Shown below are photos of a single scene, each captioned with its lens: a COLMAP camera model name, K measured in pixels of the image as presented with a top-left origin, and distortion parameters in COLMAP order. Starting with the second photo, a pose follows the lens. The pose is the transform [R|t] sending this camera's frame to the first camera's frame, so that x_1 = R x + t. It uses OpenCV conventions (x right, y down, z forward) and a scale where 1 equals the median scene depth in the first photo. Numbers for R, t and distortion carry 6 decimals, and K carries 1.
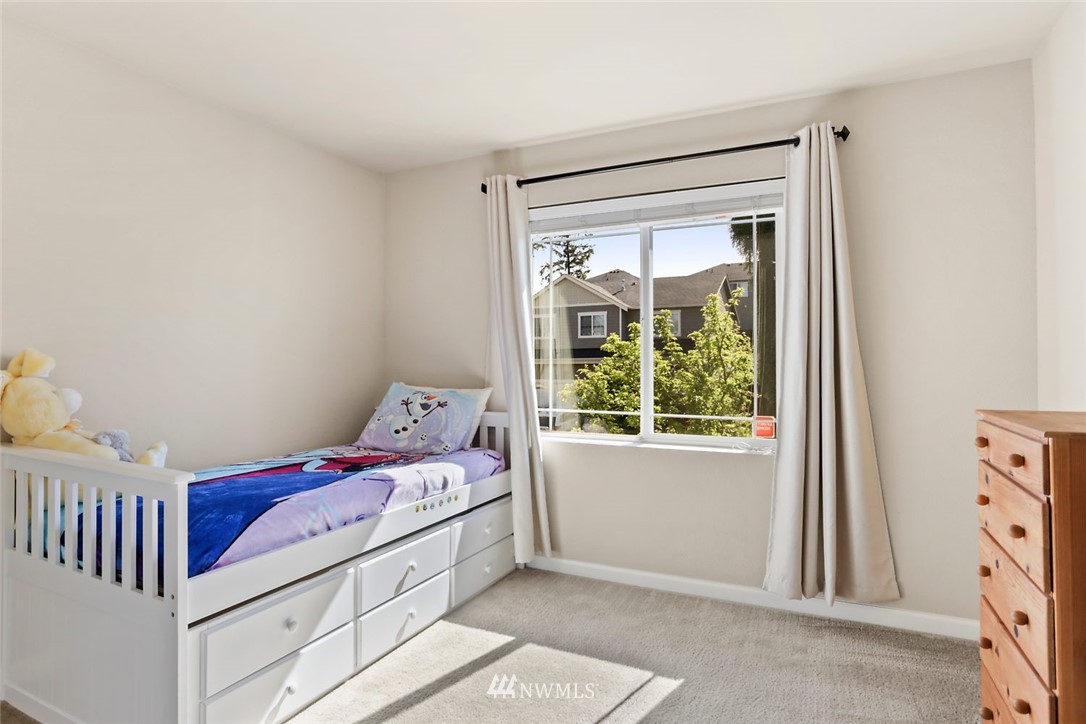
lens RADIAL K [[587.8, 0, 541.1], [0, 587.8, 364.6], [0, 0, 1]] dist [-0.032876, 0.008763]
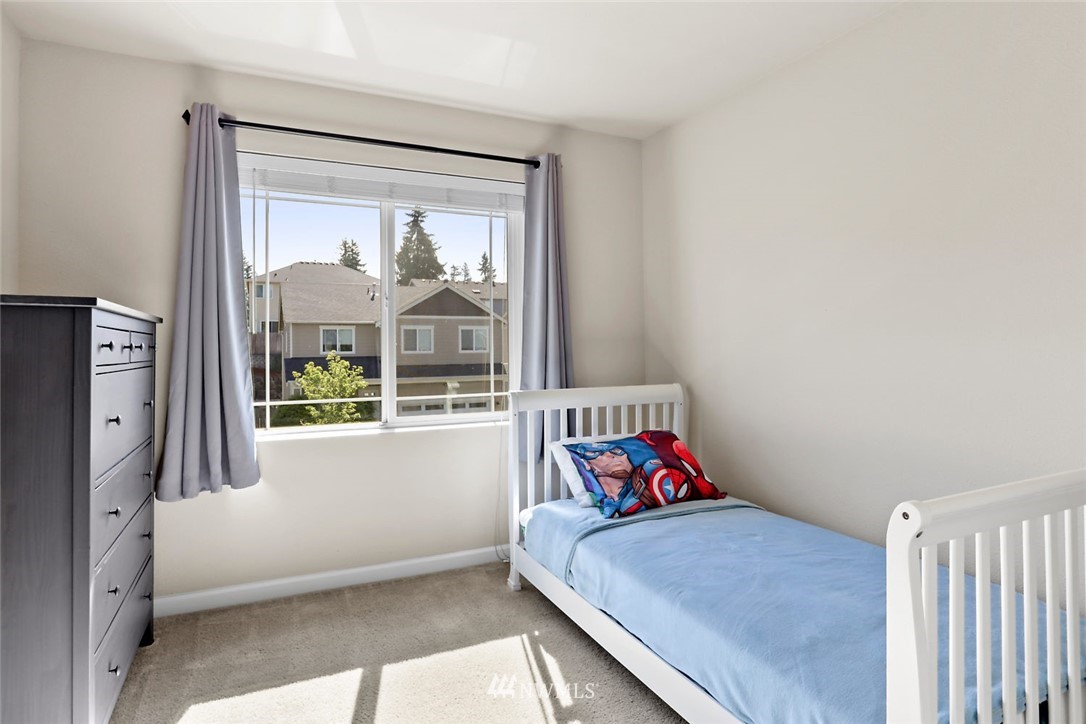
lens RADIAL K [[587.8, 0, 538.8], [0, 587.8, 354.9], [0, 0, 1]] dist [-0.032876, 0.008763]
pose [[0.634486, -0.018811, 0.772705, -0.401684], [0.010873, 0.999822, 0.015412, 0.001282], [-0.772858, -0.001378, 0.634578, 0.202586]]
